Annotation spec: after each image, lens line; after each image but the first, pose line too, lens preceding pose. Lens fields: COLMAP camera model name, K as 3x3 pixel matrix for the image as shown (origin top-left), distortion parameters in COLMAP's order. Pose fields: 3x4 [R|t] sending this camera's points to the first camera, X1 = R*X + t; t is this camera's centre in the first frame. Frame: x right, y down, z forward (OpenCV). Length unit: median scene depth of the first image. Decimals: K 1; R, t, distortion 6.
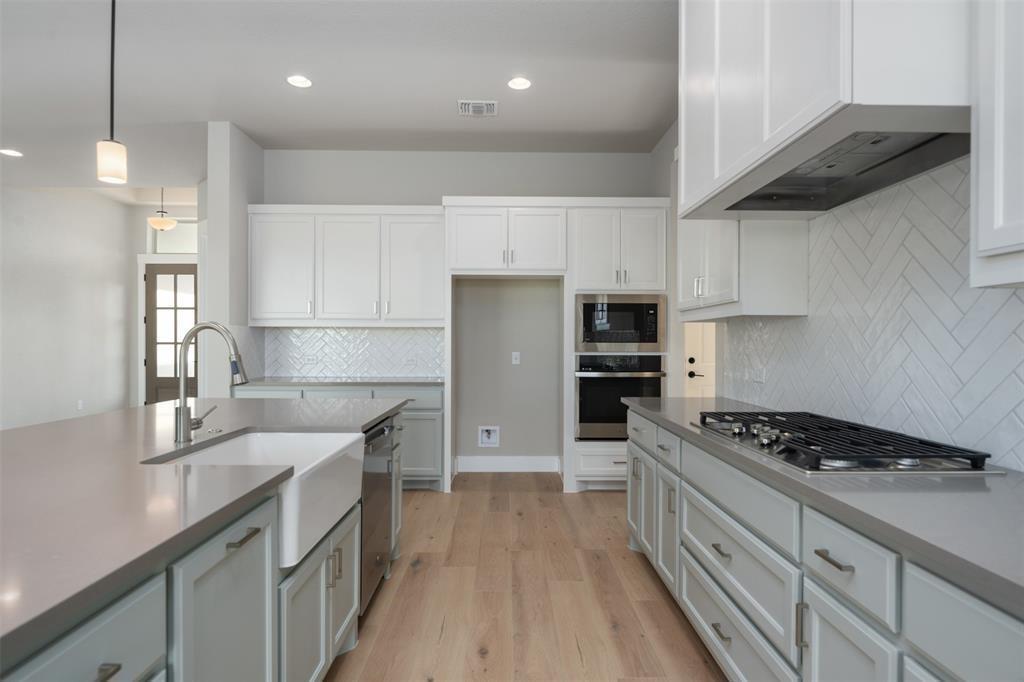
lens RADIAL K [[547.1, 0, 512.0], [0, 547.1, 341.0], [0, 0, 1]] dist [-0.002457, -0.000358]
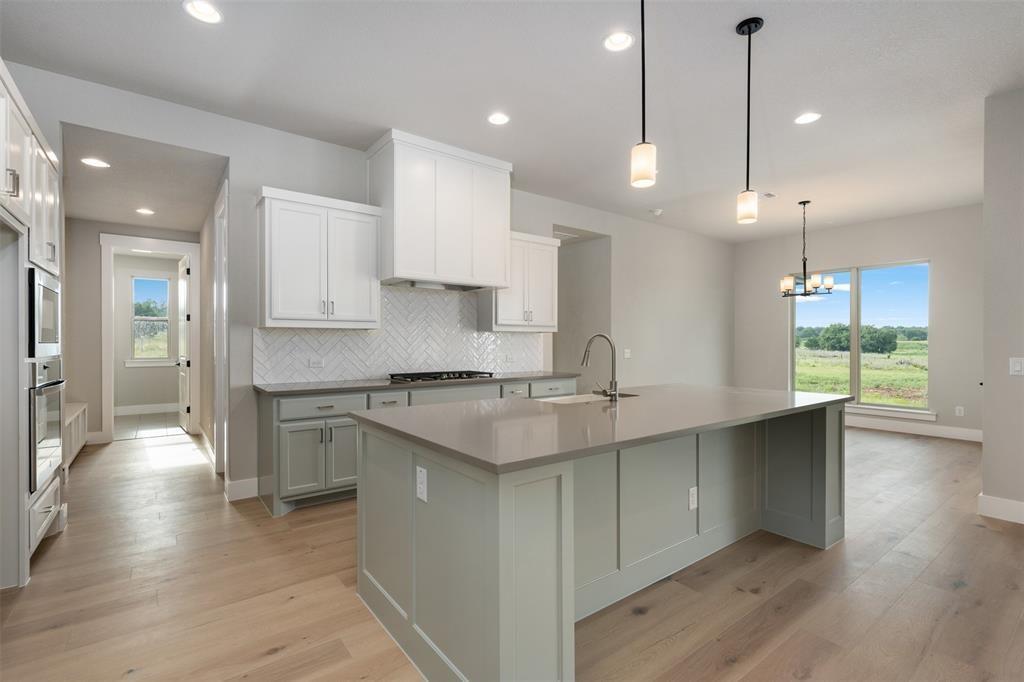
lens RADIAL K [[476.1, 0, 512.0], [0, 476.1, 341.0], [0, 0, 1]] dist [-0.000220, -0.000030]
pose [[-0.604112, -0.001224, 0.796899, -1.273201], [-0.002529, 0.999997, -0.000381, -0.004739], [-0.796896, -0.002245, -0.604113, 1.705620]]
